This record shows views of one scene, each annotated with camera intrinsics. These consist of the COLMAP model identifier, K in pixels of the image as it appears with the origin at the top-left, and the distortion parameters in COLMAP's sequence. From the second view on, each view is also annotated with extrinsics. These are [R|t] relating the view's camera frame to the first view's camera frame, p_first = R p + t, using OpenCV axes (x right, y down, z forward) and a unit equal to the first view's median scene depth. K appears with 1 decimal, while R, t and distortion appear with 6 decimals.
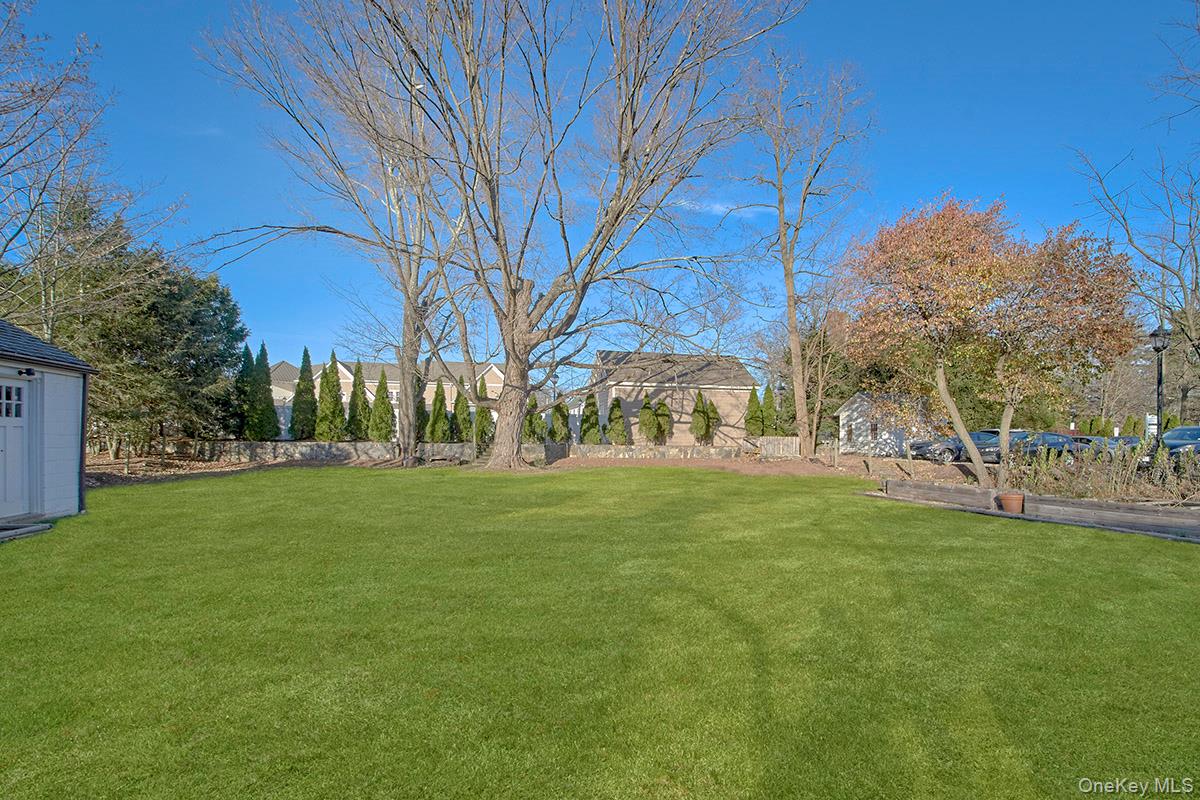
lens RADIAL K [[520.8, 0, 600.0], [0, 520.8, 400.0], [0, 0, 1]] dist [-0.000664, -0.000036]
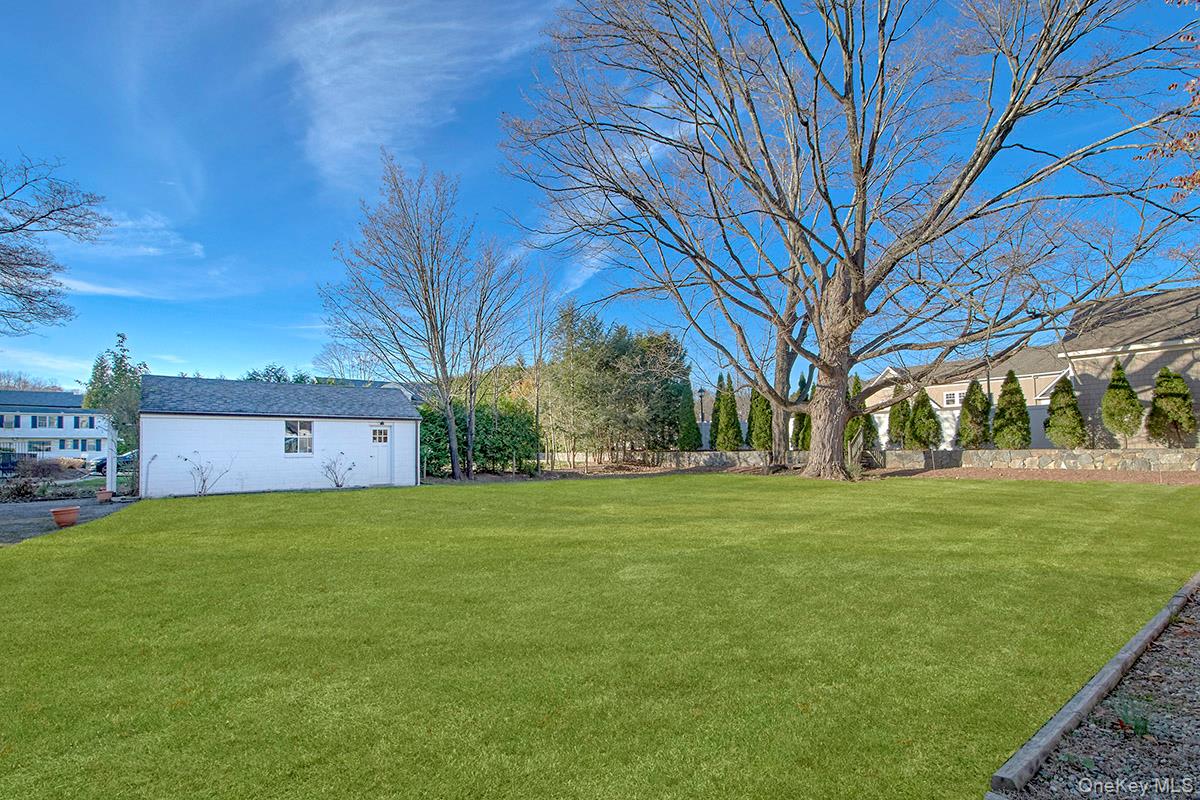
lens RADIAL K [[520.8, 0, 600.0], [0, 520.8, 400.0], [0, 0, 1]] dist [-0.000664, -0.000036]
pose [[0.456743, -0.101703, -0.883766, 0.401465], [0.084273, 0.993922, -0.070827, 0.025404], [0.885598, -0.042128, 0.462538, 0.211716]]
